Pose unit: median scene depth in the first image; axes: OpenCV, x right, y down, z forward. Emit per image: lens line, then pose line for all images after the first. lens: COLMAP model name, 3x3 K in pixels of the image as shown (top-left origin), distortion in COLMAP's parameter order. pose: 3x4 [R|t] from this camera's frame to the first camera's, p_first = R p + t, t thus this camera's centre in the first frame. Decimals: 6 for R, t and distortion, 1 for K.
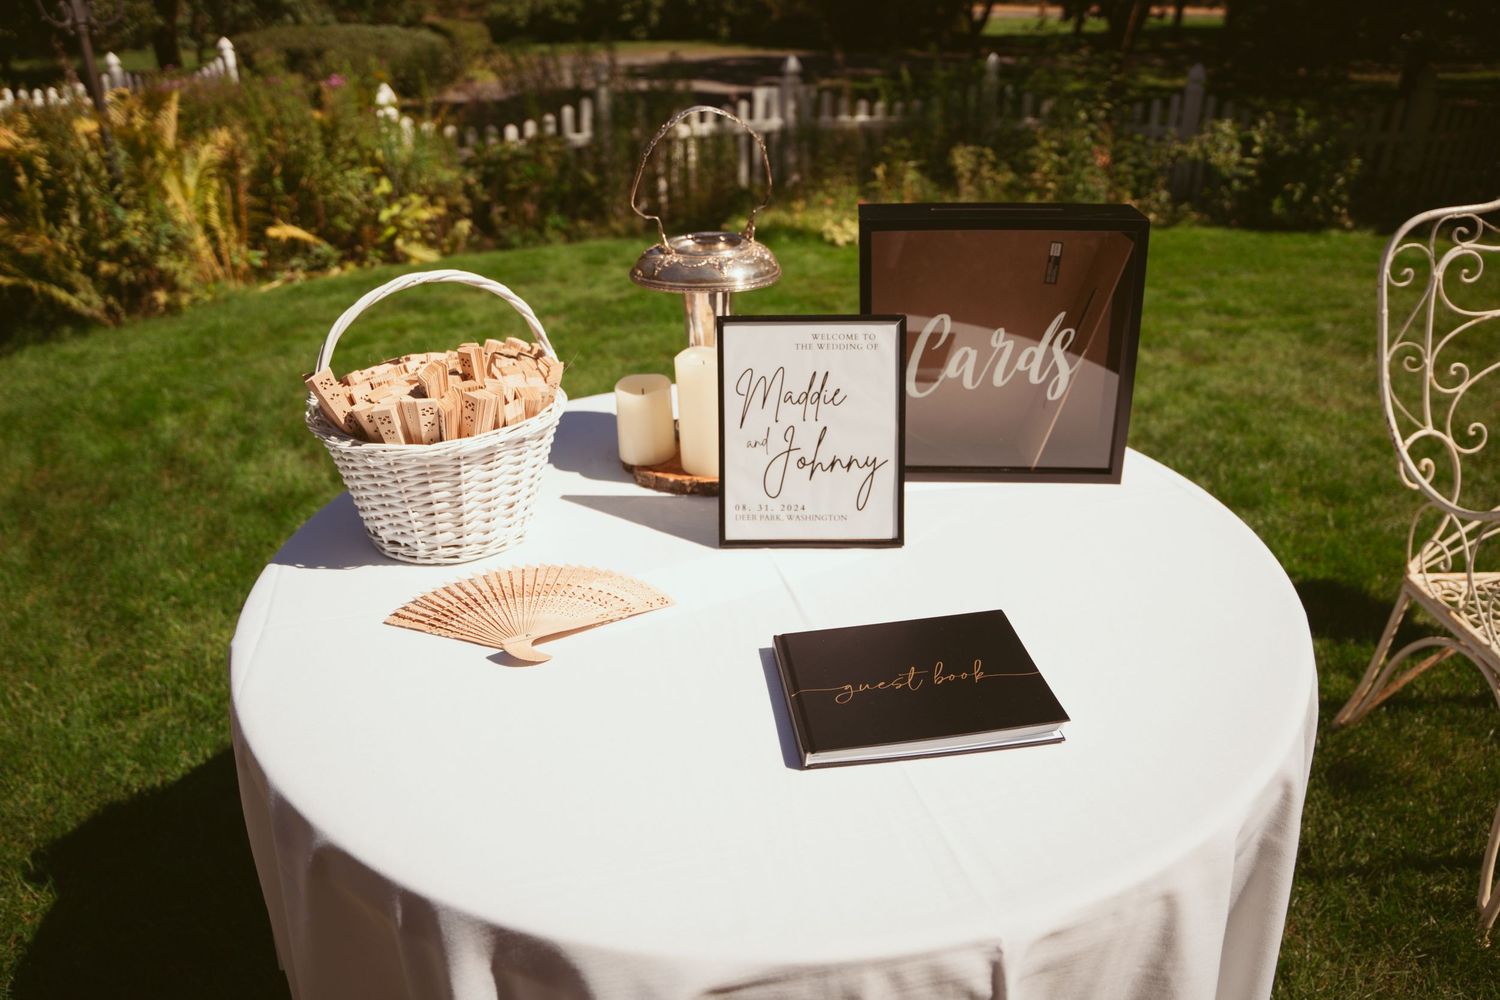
lens RADIAL K [[1045.6, 0, 745.1], [0, 1045.6, 509.2], [0, 0, 1]] dist [-0.096656, 0.011472]
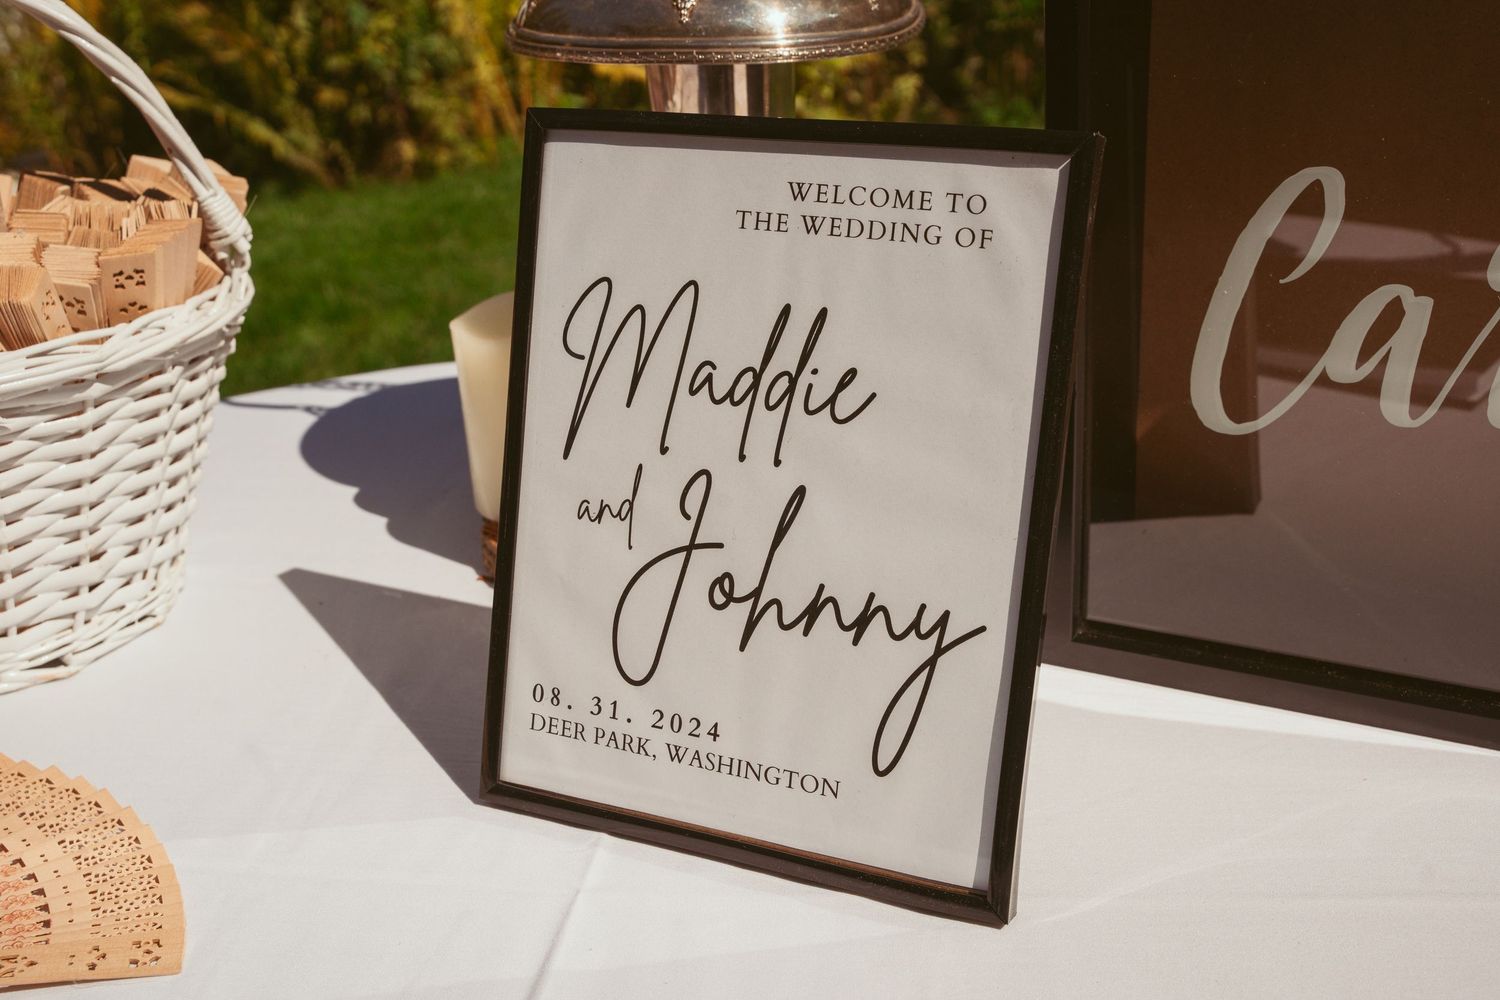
lens RADIAL K [[1658.9, 0, 749.7], [0, 1658.9, 535.5], [0, 0, 1]] dist [0.021035, 0.000000]
pose [[0.927812, 0.145362, -0.343562, 0.229499], [-0.150584, 0.988529, 0.011588, -0.067487], [0.341306, 0.040983, 0.939058, 0.528700]]
